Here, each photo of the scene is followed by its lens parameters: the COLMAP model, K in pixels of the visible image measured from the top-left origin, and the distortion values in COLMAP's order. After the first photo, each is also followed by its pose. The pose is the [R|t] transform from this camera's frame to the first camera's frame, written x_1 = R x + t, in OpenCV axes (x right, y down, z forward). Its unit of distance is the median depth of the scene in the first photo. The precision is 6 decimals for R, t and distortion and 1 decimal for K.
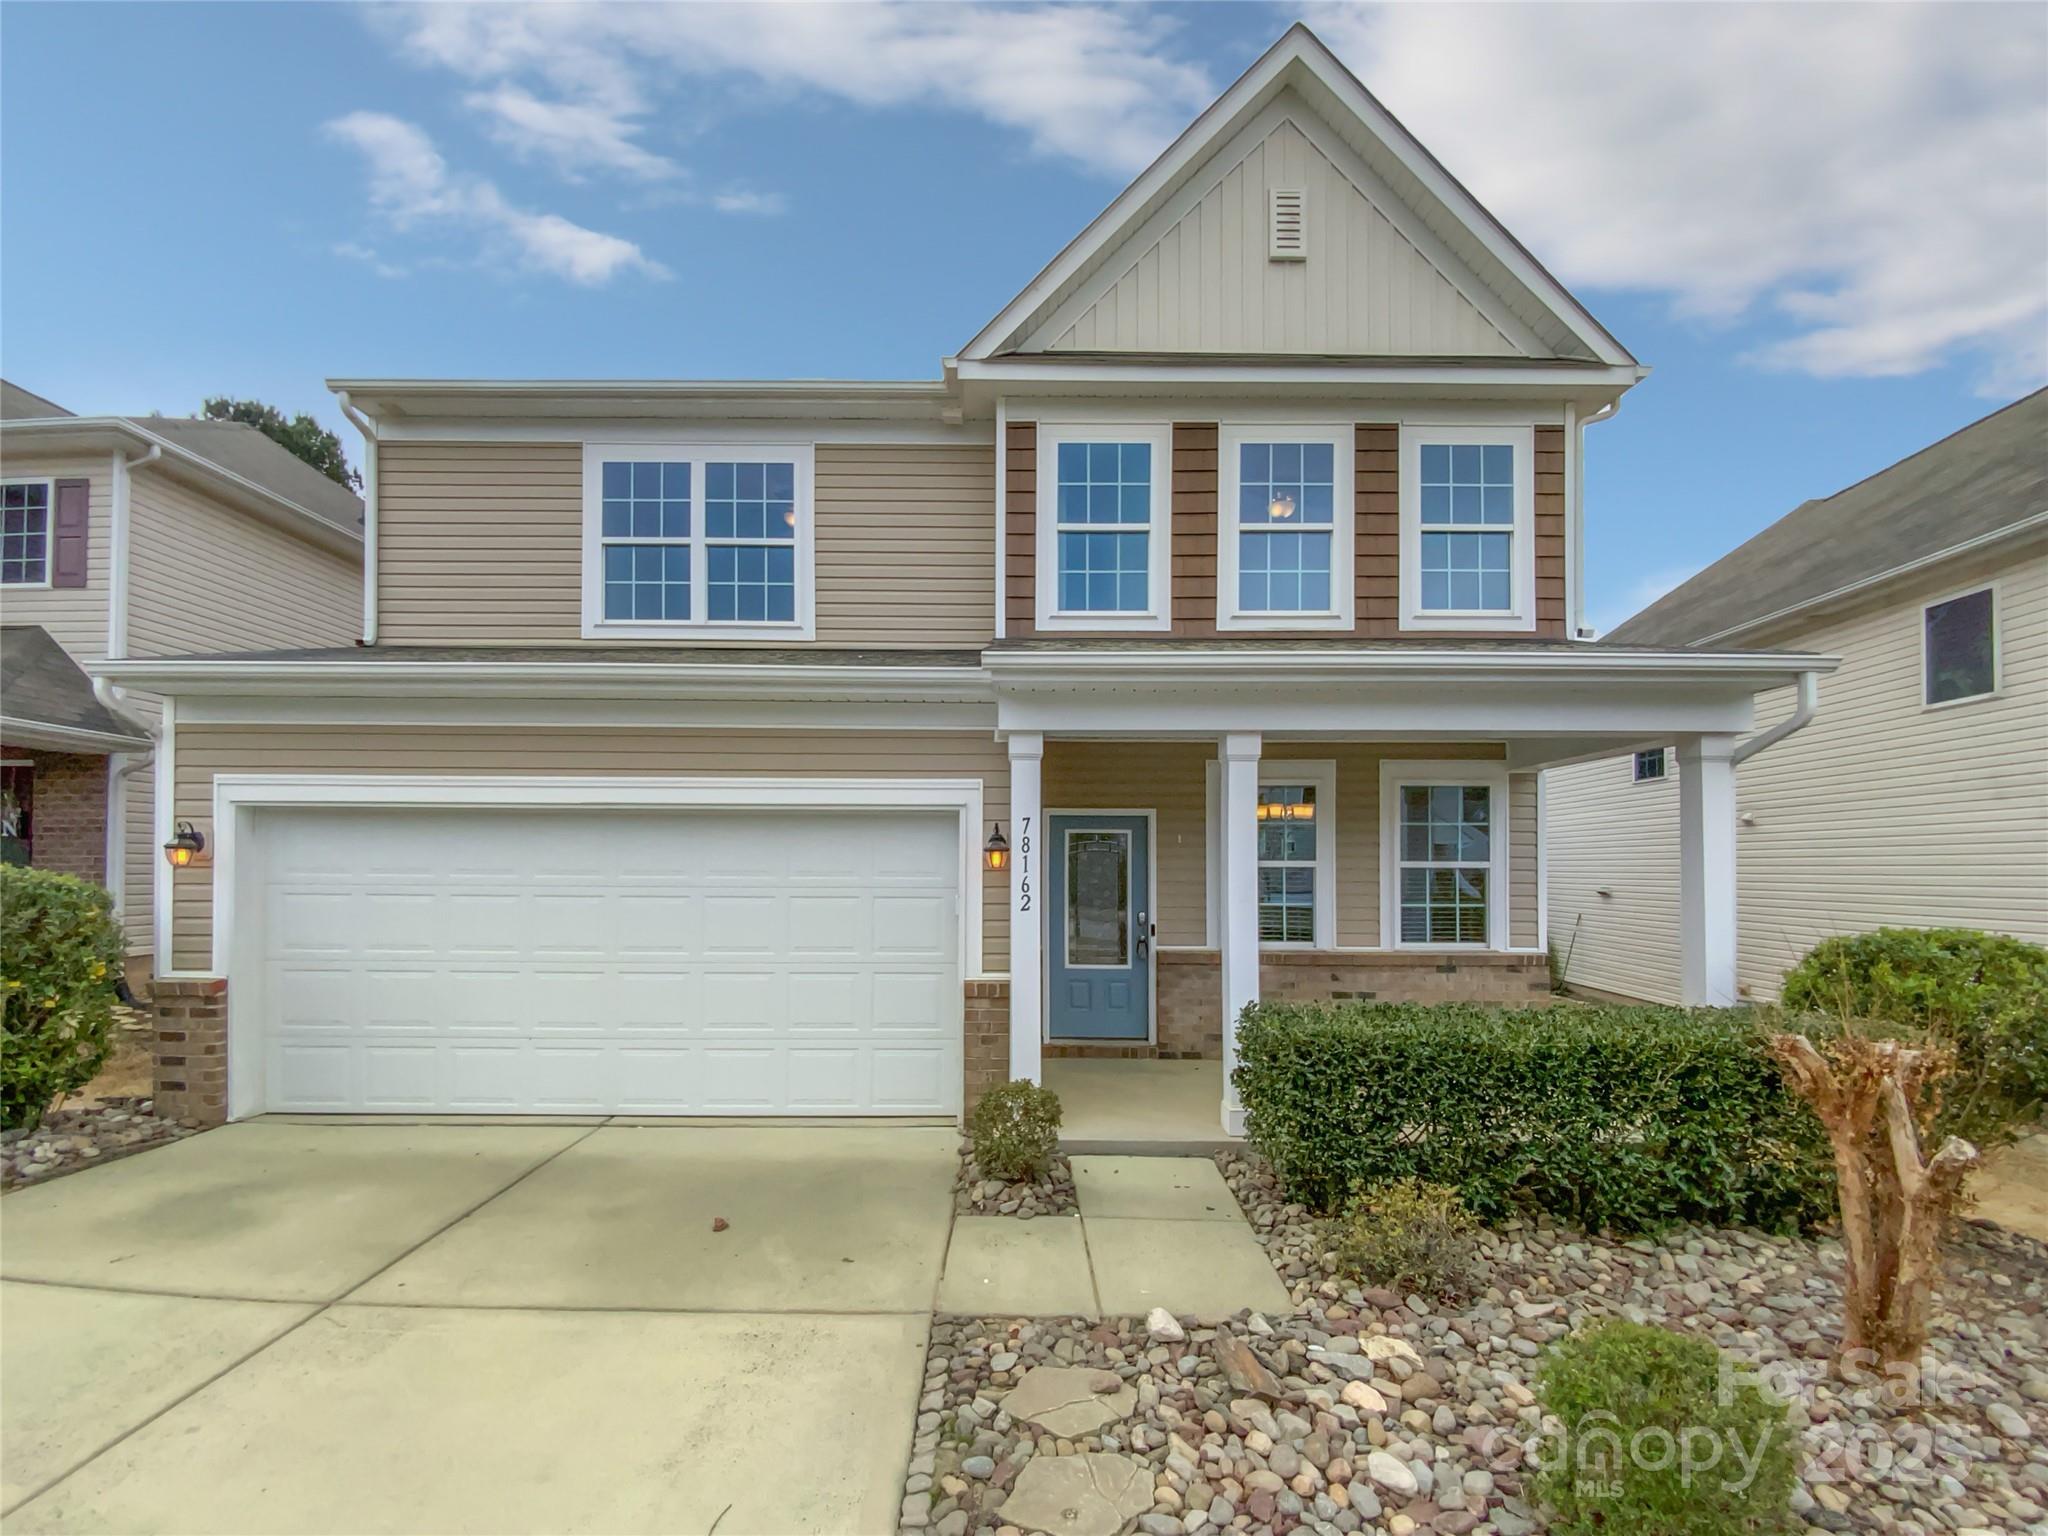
lens RADIAL K [[1309.1, 0, 1024.0], [0, 1309.1, 768.0], [0, 0, 1]] dist [0.003602, -0.000470]
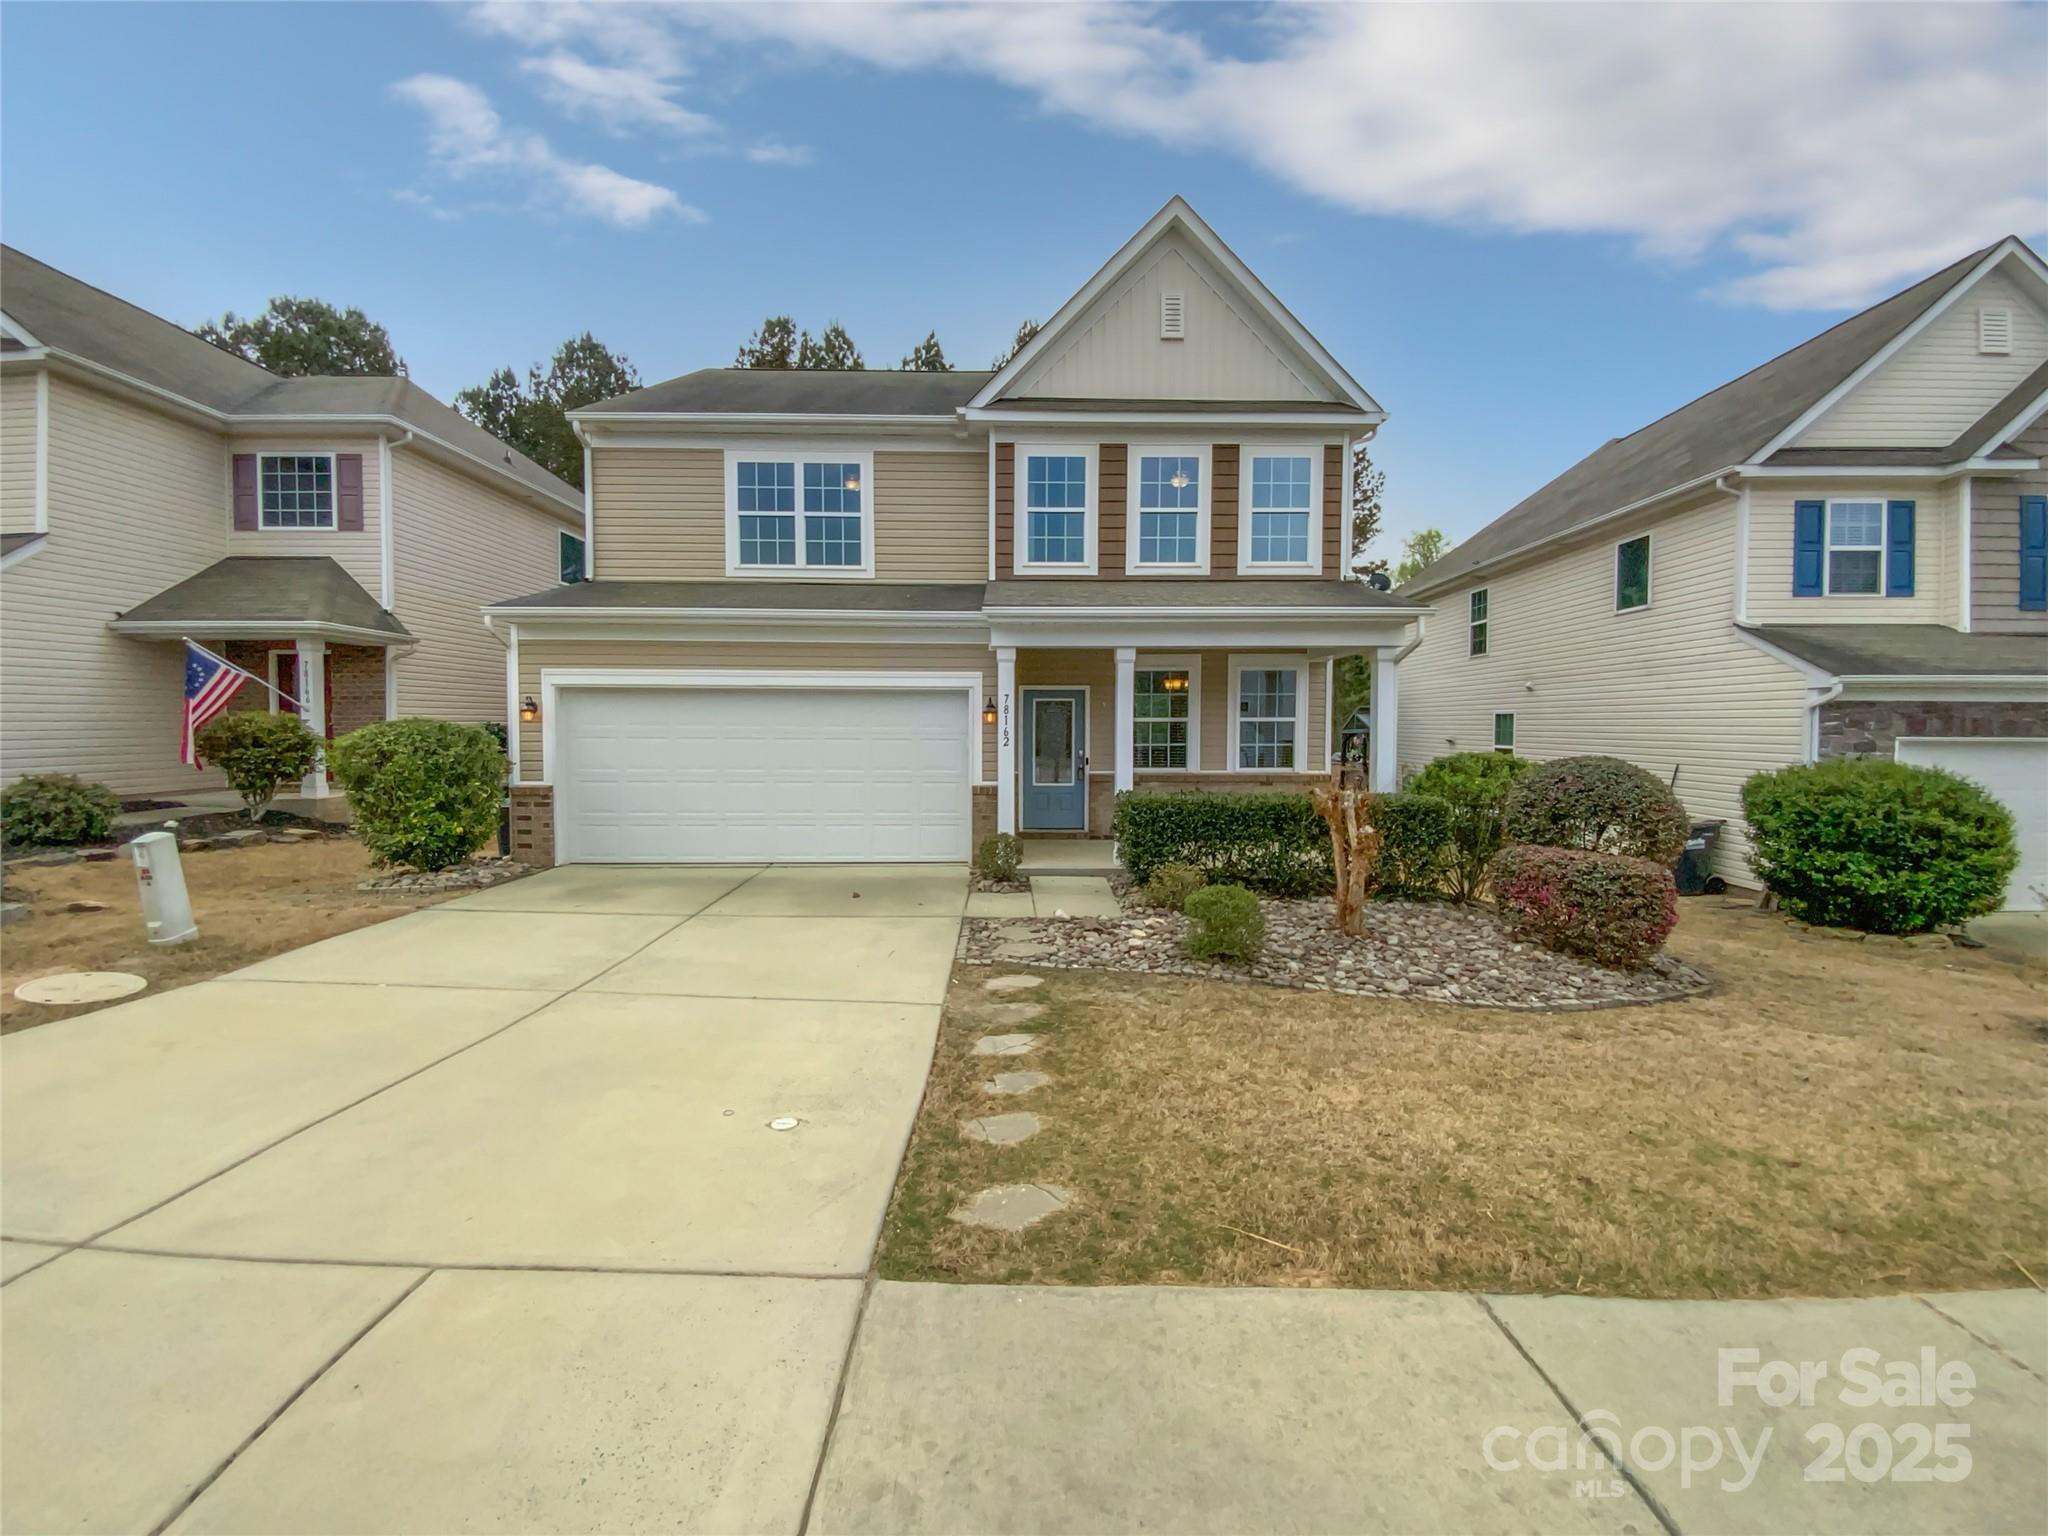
lens RADIAL K [[1309.1, 0, 1024.0], [0, 1309.1, 768.0], [0, 0, 1]] dist [0.003602, -0.000470]
pose [[0.999913, 0.002703, -0.012949, 0.042024], [-0.001880, 0.998000, 0.063188, 0.031361], [0.013094, -0.063158, 0.997918, -0.617074]]
